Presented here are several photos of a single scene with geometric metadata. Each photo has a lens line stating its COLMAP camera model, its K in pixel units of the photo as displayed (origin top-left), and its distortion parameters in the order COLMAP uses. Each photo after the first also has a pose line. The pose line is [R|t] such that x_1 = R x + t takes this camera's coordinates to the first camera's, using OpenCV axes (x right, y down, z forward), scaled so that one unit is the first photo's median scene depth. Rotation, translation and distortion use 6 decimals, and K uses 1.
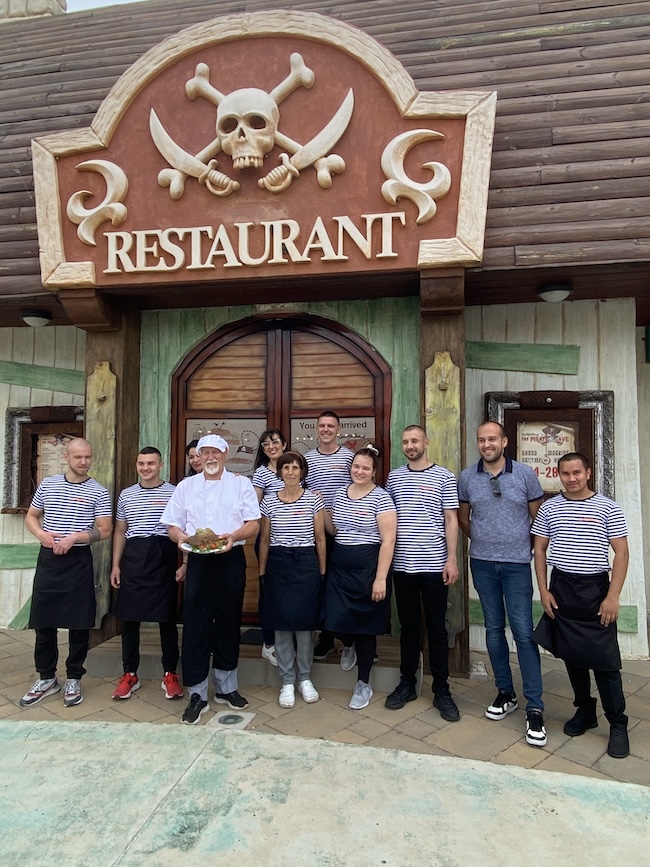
lens RADIAL K [[609.3, 0, 324.7], [0, 609.3, 435.6], [0, 0, 1]] dist [-0.002410, -0.000740]
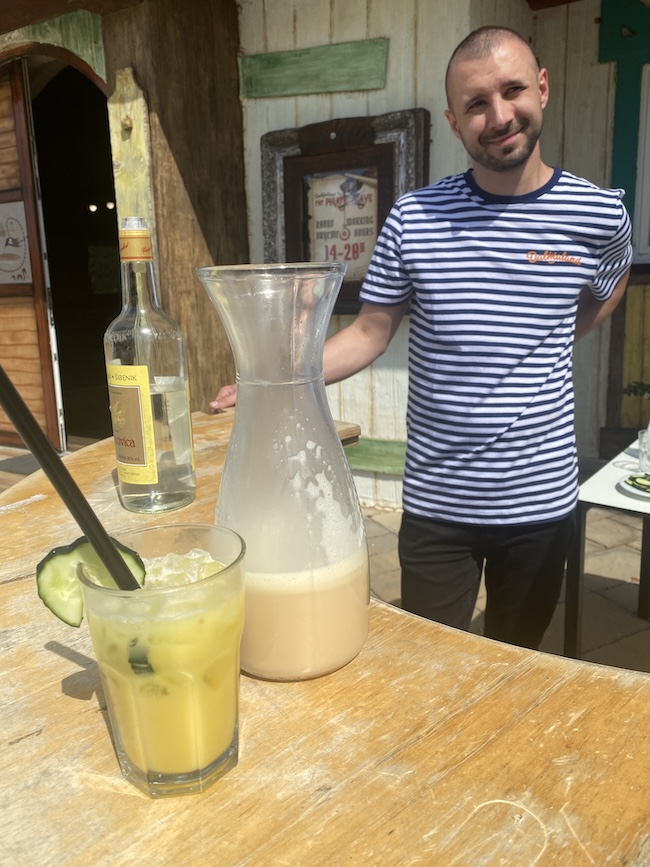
lens RADIAL K [[664.6, 0, 325.5], [0, 664.6, 430.9], [0, 0, 1]] dist [-0.003908, 0.001580]
pose [[0.952192, 0.034986, -0.303489, 0.572750], [0.043578, 0.967707, 0.248281, 0.068144], [0.302375, -0.249637, 0.919919, 0.265173]]
